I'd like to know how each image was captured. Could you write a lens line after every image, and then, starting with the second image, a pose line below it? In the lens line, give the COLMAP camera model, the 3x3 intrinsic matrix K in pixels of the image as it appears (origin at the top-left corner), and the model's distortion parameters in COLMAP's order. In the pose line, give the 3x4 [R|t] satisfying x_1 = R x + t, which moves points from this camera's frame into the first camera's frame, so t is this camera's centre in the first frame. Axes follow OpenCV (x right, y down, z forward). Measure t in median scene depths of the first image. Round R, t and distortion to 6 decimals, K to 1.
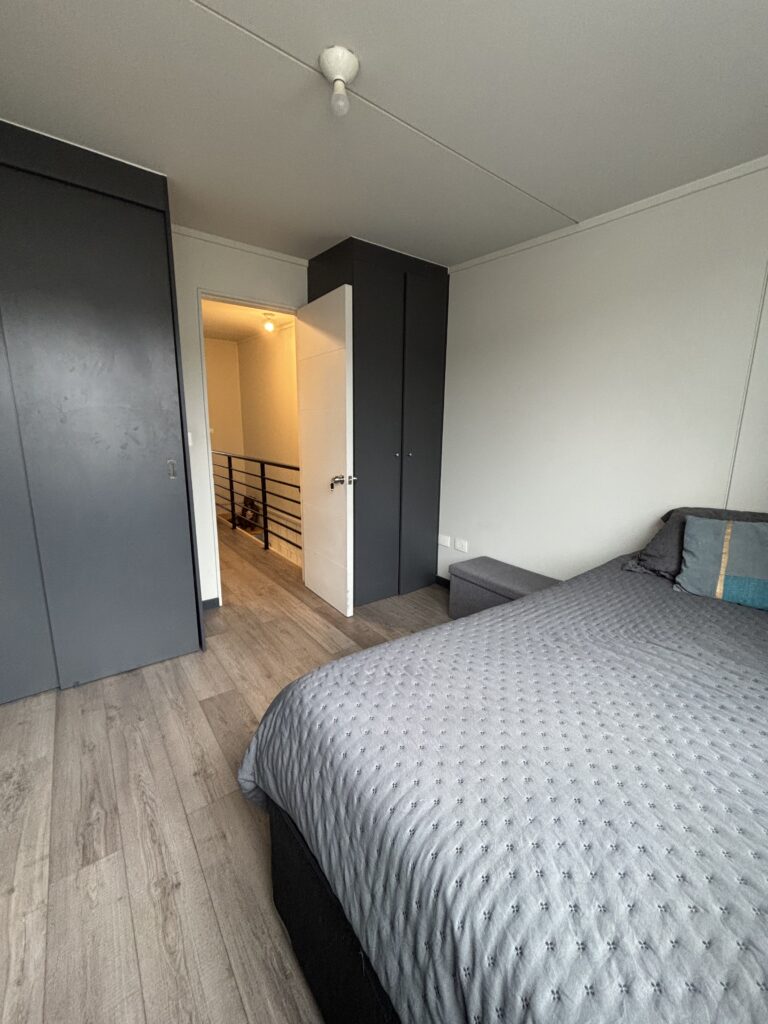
lens RADIAL K [[413.6, 0, 387.5], [0, 413.6, 511.2], [0, 0, 1]] dist [-0.002934, -0.000390]
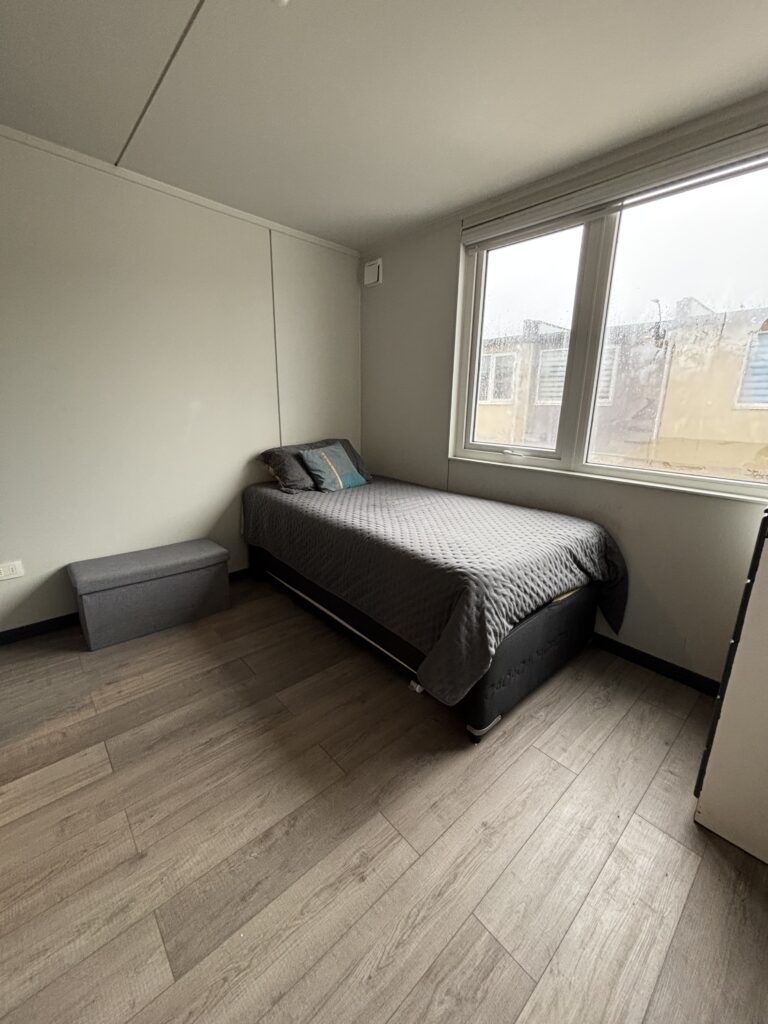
lens RADIAL K [[413.6, 0, 388.8], [0, 413.6, 513.5], [0, 0, 1]] dist [-0.002934, -0.000390]
pose [[-0.093477, -0.262485, 0.960398, -1.079200], [0.171429, 0.945972, 0.275227, -0.176425], [-0.980752, 0.190367, -0.043429, 0.932622]]
